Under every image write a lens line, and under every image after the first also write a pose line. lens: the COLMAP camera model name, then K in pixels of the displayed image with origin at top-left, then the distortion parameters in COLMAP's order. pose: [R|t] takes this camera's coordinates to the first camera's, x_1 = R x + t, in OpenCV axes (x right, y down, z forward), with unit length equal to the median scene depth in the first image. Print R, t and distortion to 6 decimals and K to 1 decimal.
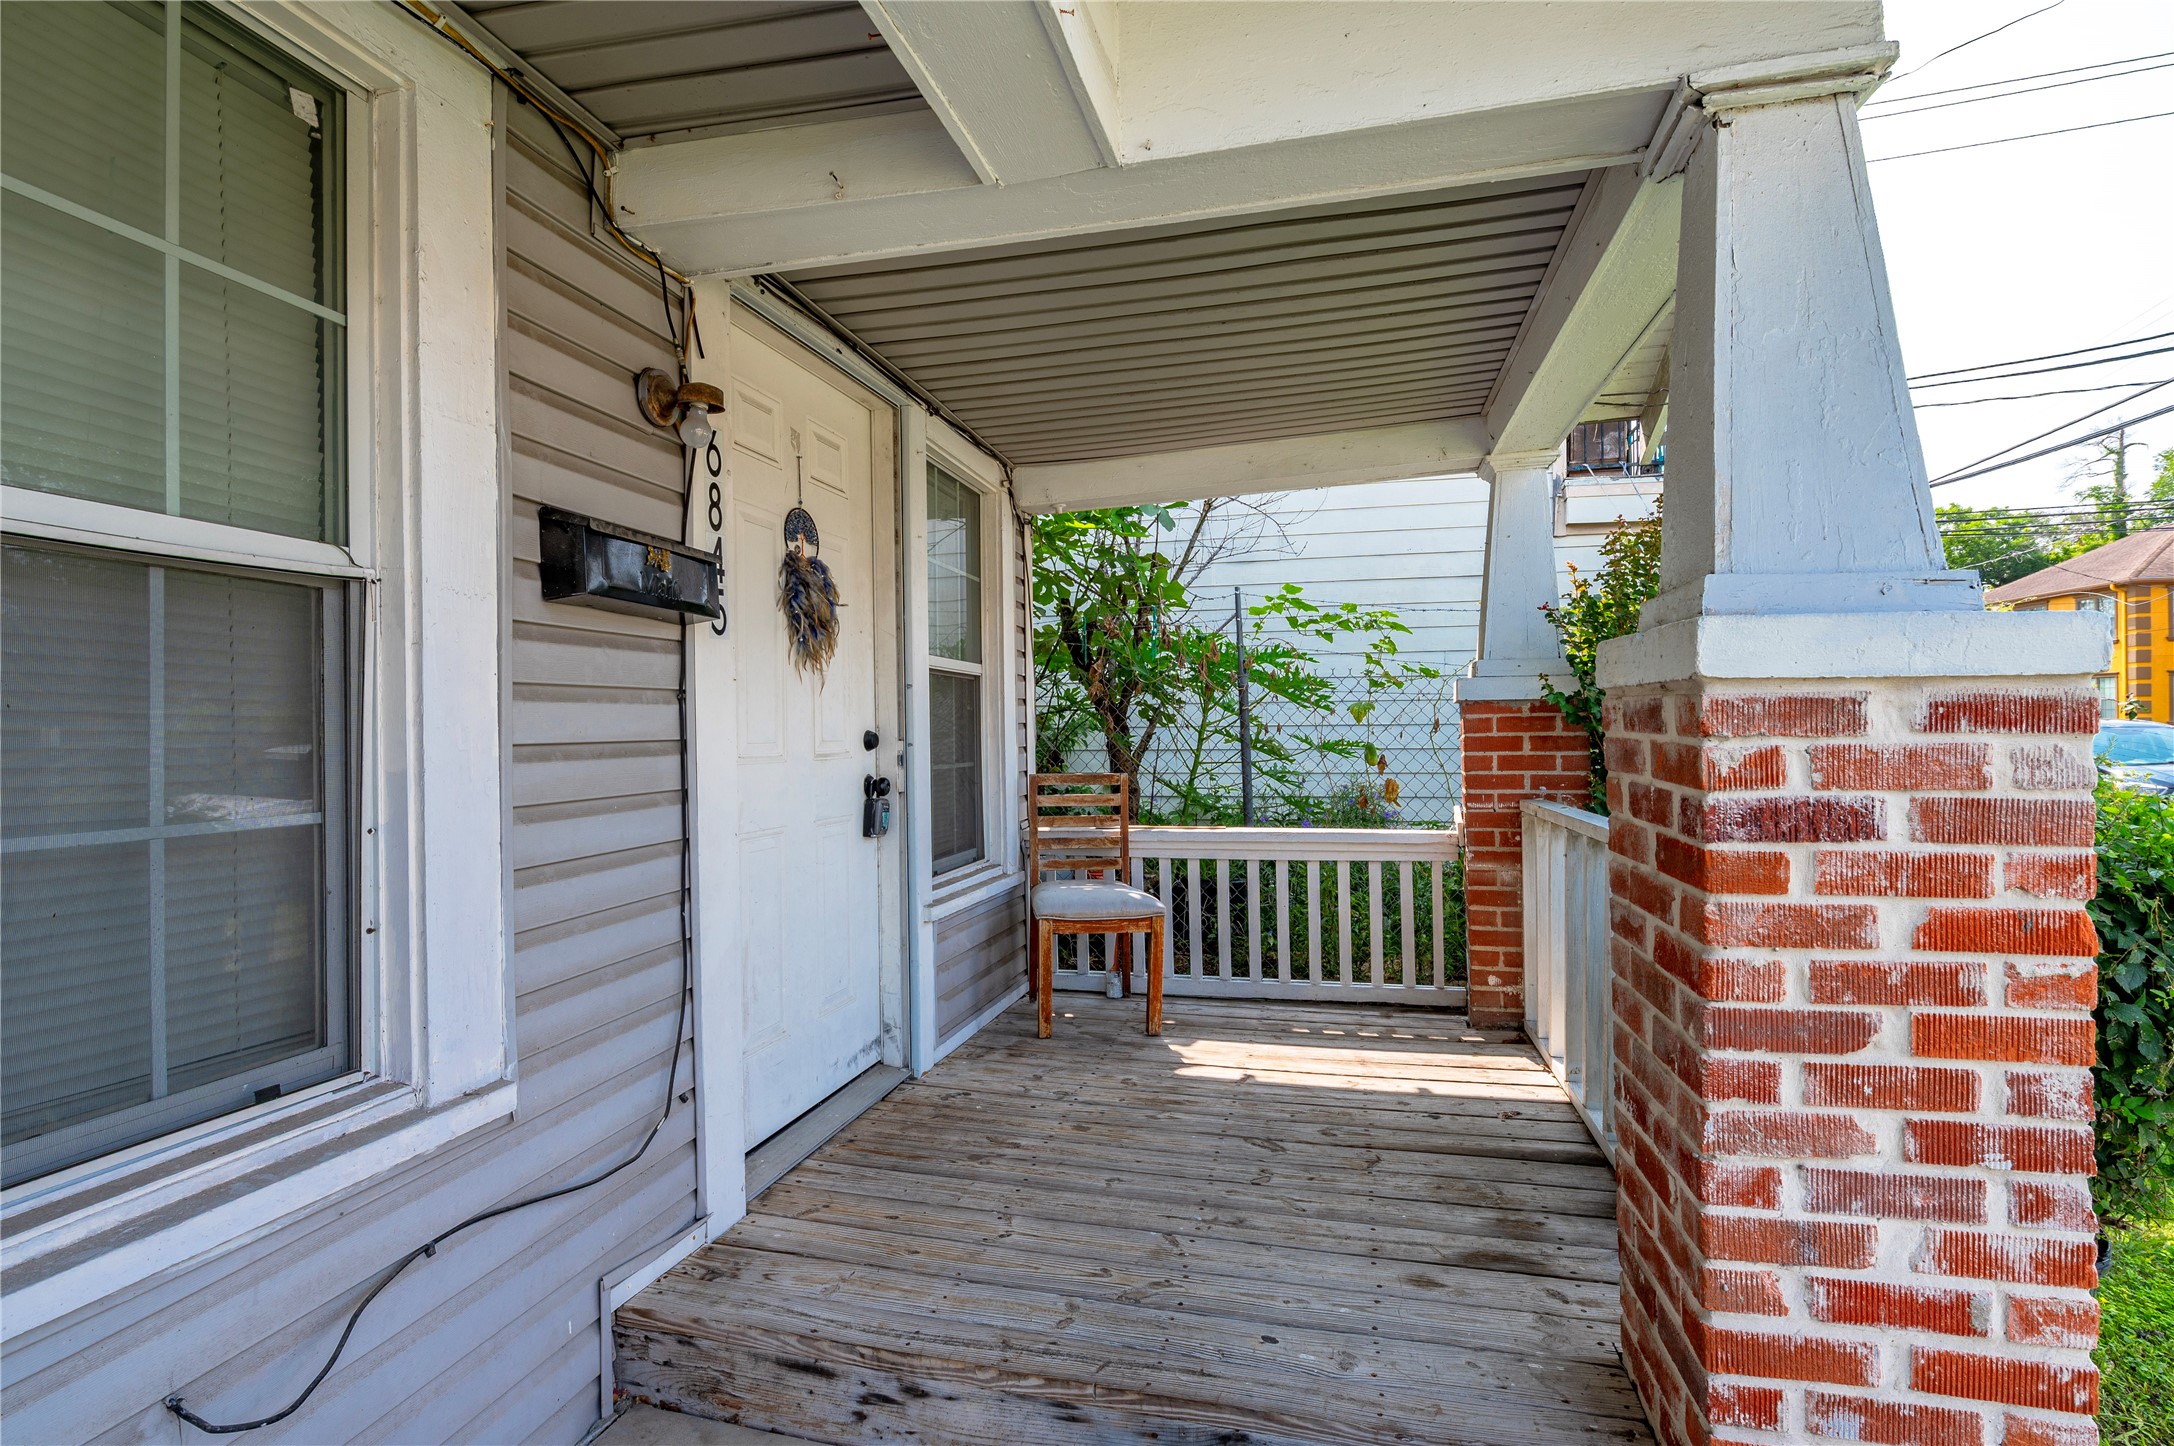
lens RADIAL K [[1049.8, 0, 1086.4], [0, 1049.8, 712.7], [0, 0, 1]] dist [-0.000298, 0.000216]
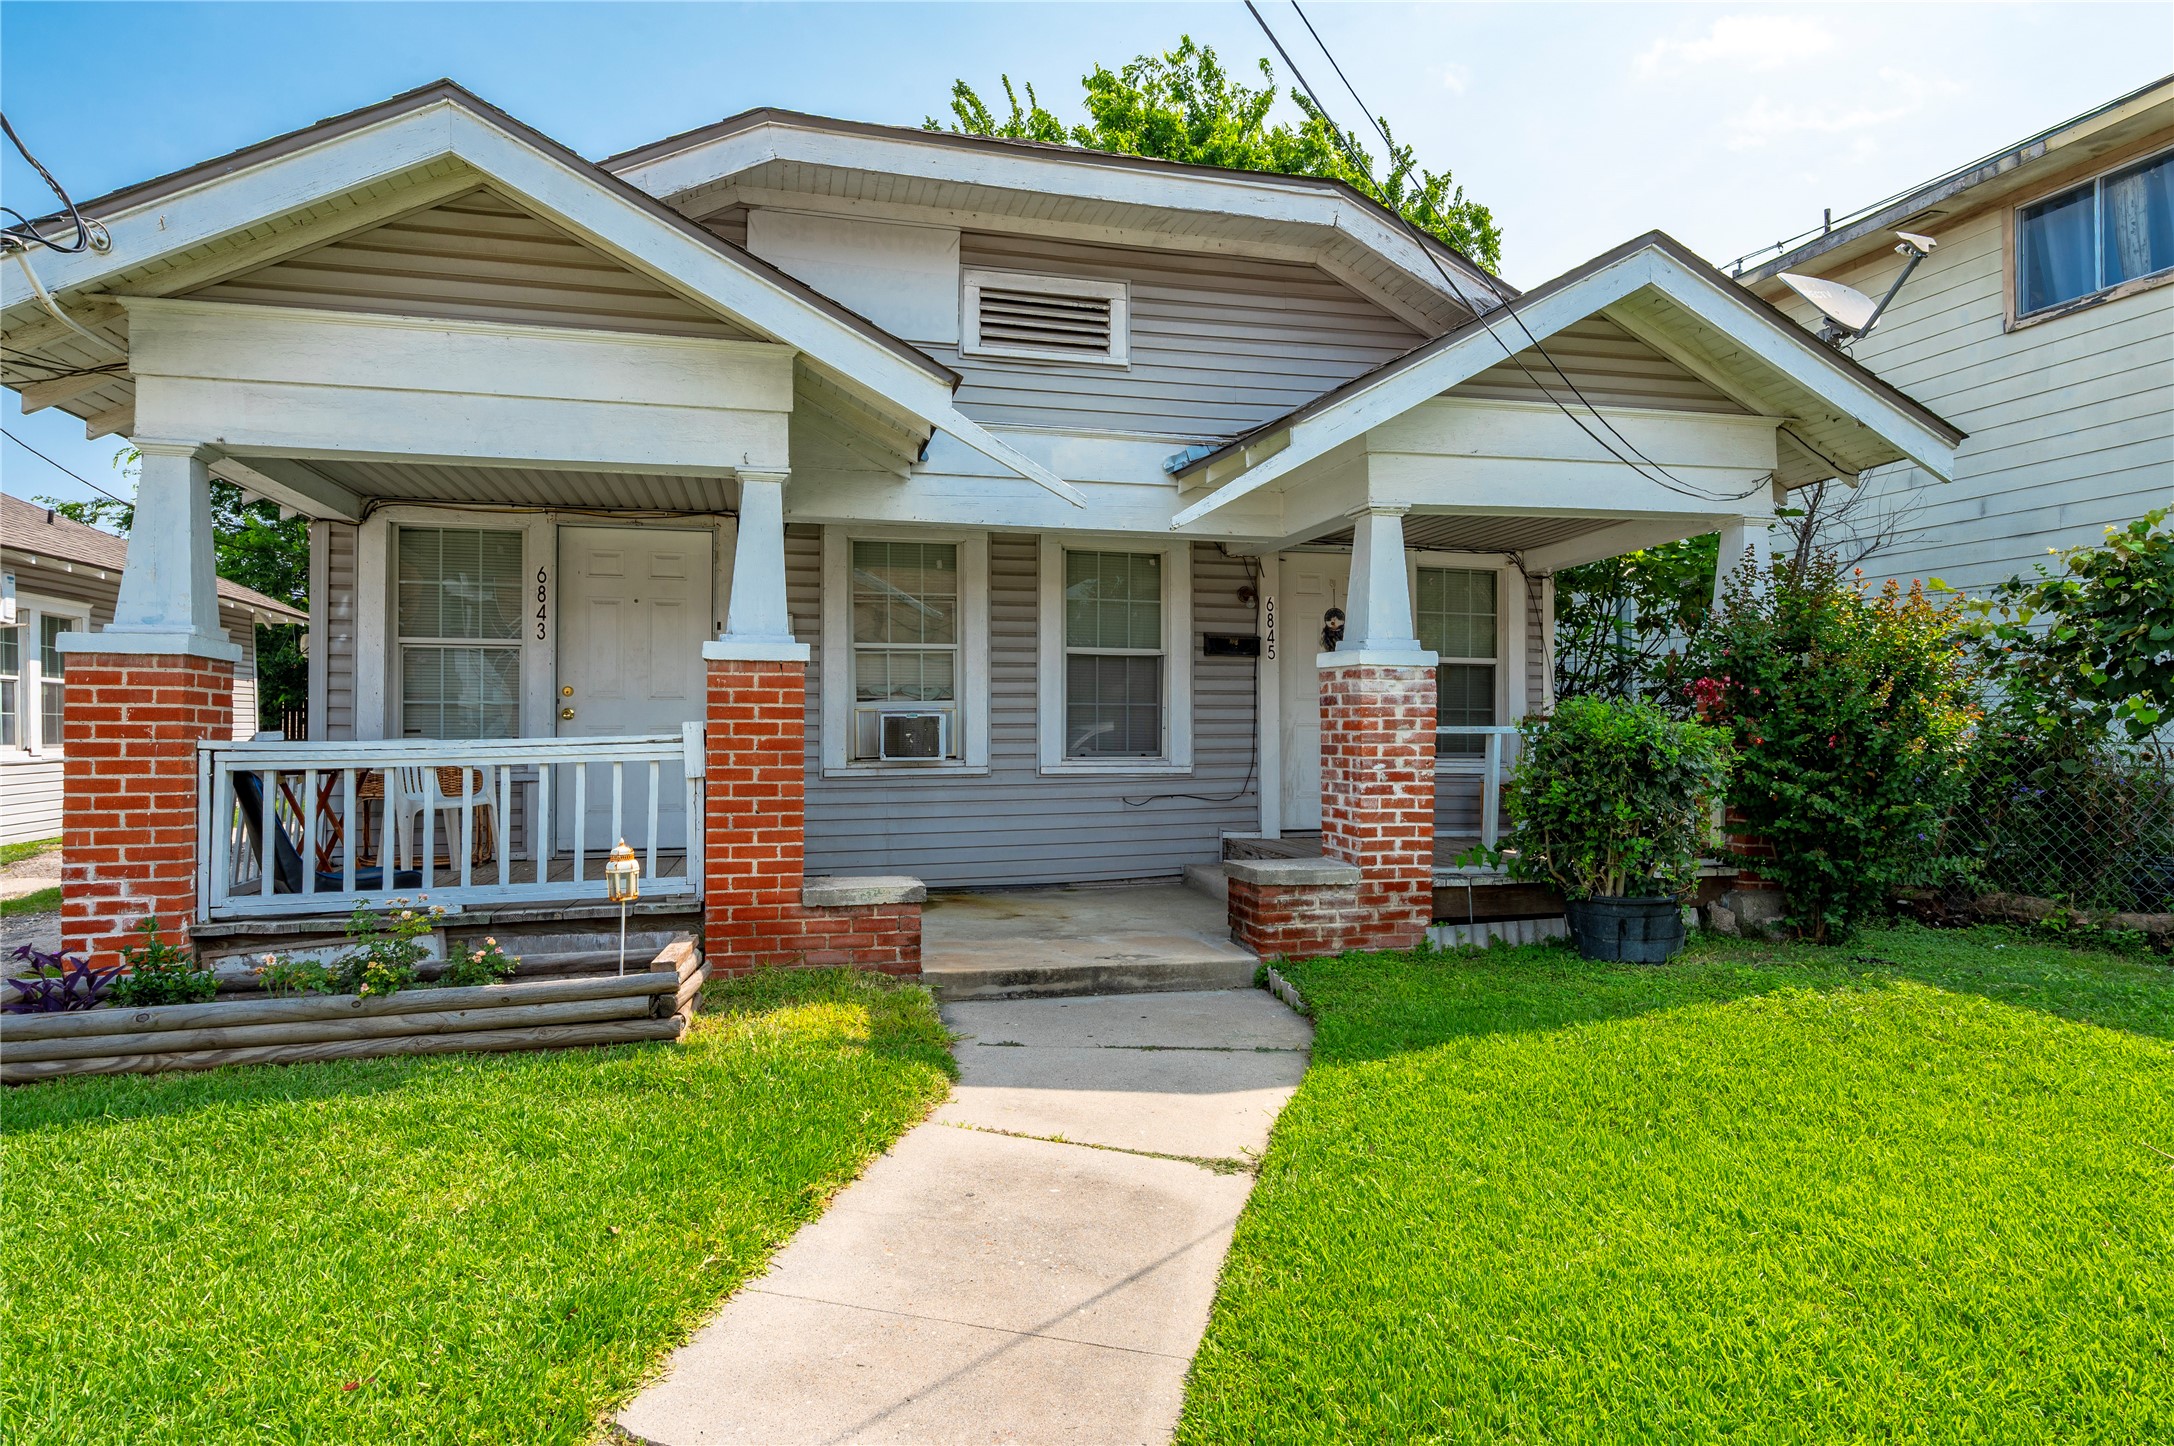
lens RADIAL K [[1218.3, 0, 1086.5], [0, 1218.3, 719.2], [0, 0, 1]] dist [0.000208, 0.000063]
pose [[0.480792, 0.002576, -0.876831, 3.342181], [0.004844, 0.999973, 0.005593, 0.109559], [0.876821, -0.006936, 0.480766, -1.647824]]
